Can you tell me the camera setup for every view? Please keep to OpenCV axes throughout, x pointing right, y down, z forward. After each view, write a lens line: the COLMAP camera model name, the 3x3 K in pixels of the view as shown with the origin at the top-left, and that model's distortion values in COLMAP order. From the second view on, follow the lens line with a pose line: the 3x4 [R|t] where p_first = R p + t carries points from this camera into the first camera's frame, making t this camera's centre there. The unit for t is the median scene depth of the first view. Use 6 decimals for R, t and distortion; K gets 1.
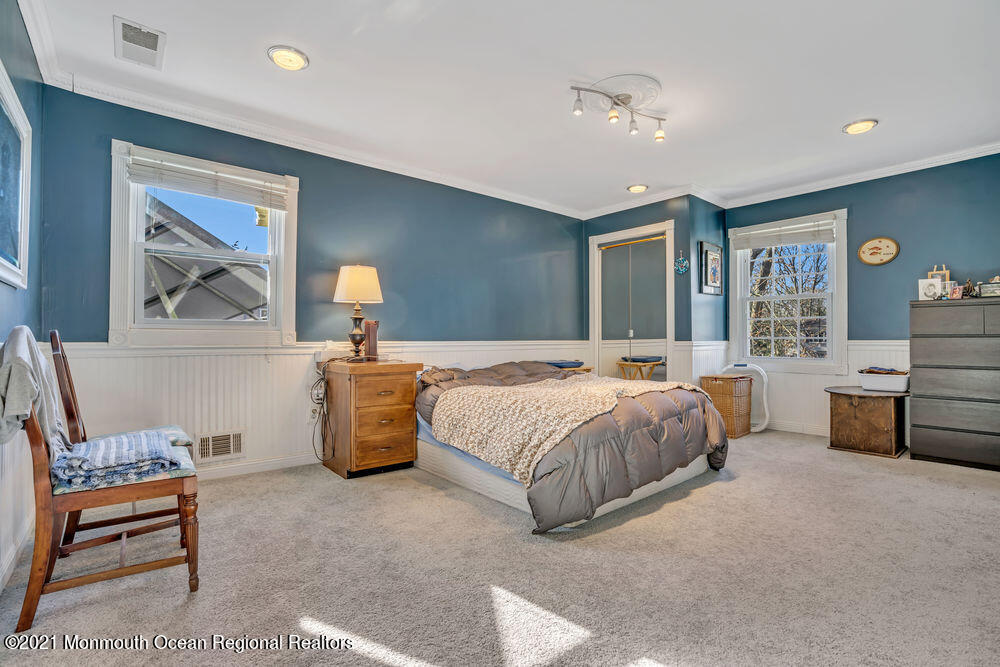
lens RADIAL K [[460.2, 0, 504.1], [0, 460.2, 334.6], [0, 0, 1]] dist [-0.071956, 0.027879]
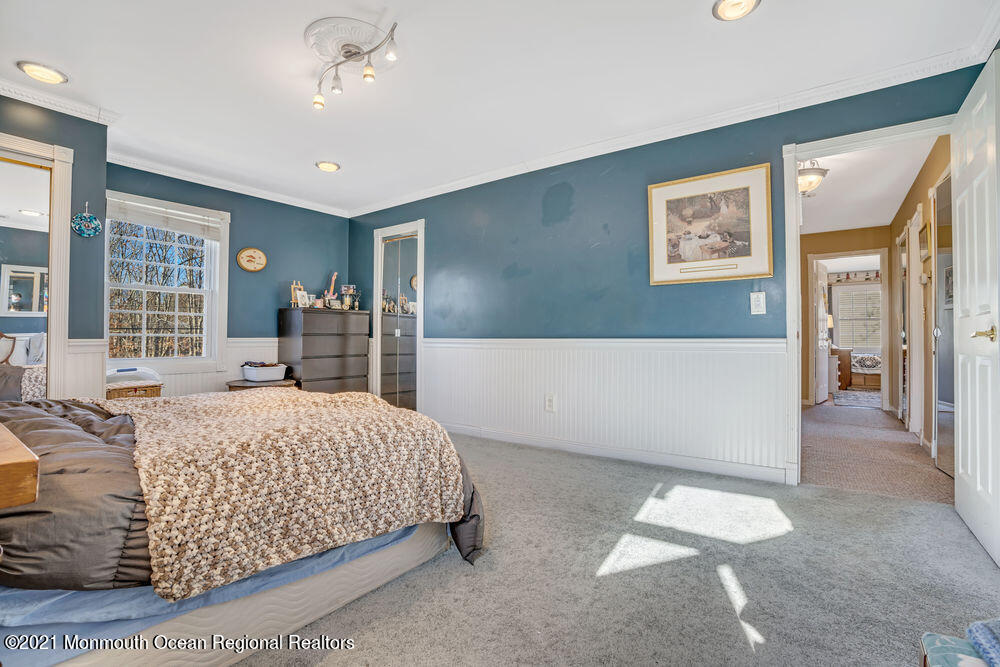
lens RADIAL K [[460.2, 0, 504.1], [0, 460.2, 334.6], [0, 0, 1]] dist [-0.071956, 0.027879]
pose [[-0.229281, 0.009024, 0.973318, -0.466646], [-0.010382, 0.999877, -0.011716, 0.011940], [-0.973305, -0.012792, -0.229159, 0.687887]]
